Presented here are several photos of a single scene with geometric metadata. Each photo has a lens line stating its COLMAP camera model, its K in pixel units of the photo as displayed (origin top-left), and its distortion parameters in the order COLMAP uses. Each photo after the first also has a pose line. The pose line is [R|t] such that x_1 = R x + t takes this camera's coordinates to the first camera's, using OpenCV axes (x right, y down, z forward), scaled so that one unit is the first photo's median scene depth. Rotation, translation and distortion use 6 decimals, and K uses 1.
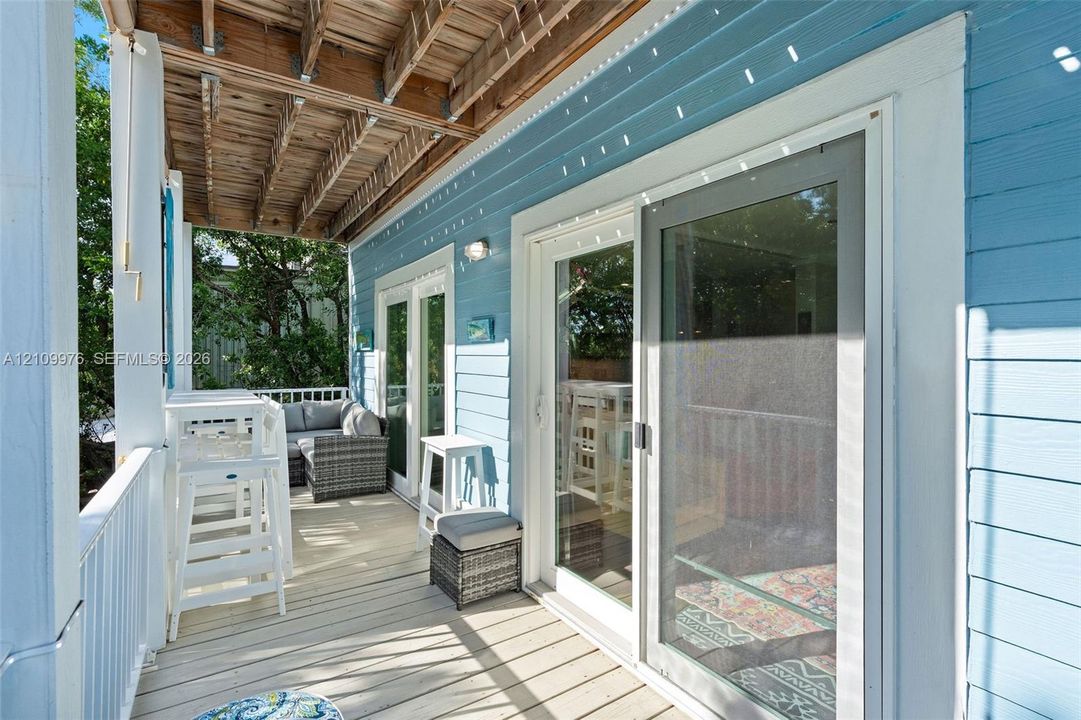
lens RADIAL K [[490.4, 0, 540.5], [0, 490.4, 360.0], [0, 0, 1]] dist [-0.000063, 0.000075]
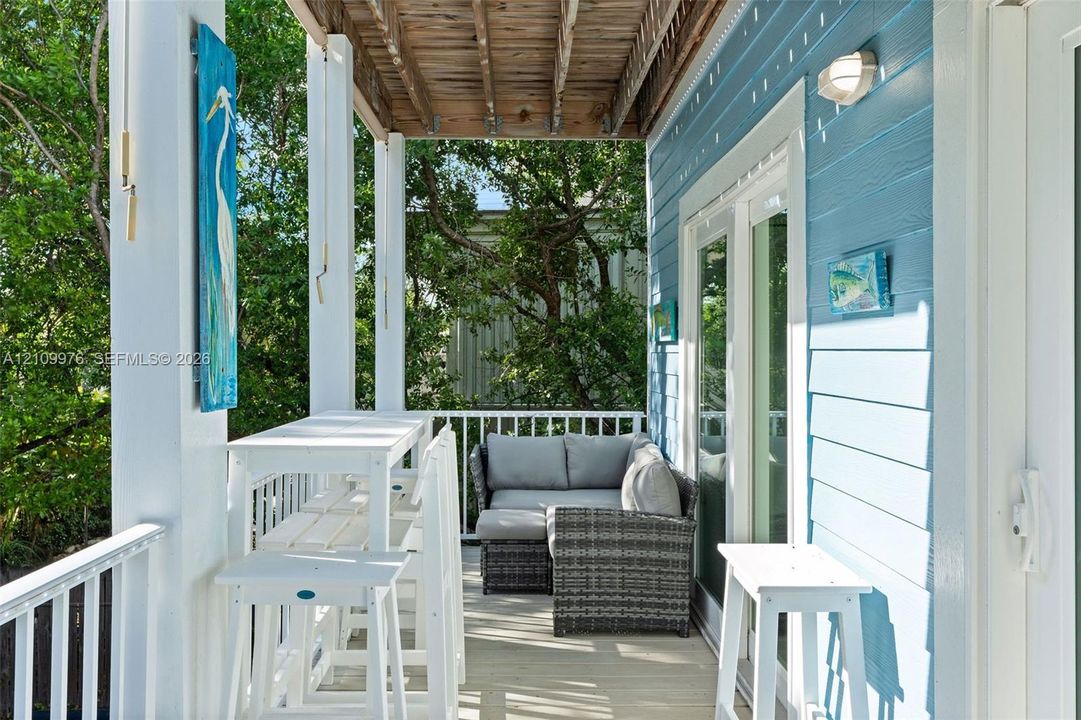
lens RADIAL K [[898.5, 0, 543.1], [0, 898.5, 345.8], [0, 0, 1]] dist [0.006941, 0.001200]
pose [[0.857390, -0.000493, -0.514668, 0.017638], [-0.008599, 0.999846, -0.015282, 0.000376], [0.514596, 0.017528, 0.857253, 0.170876]]
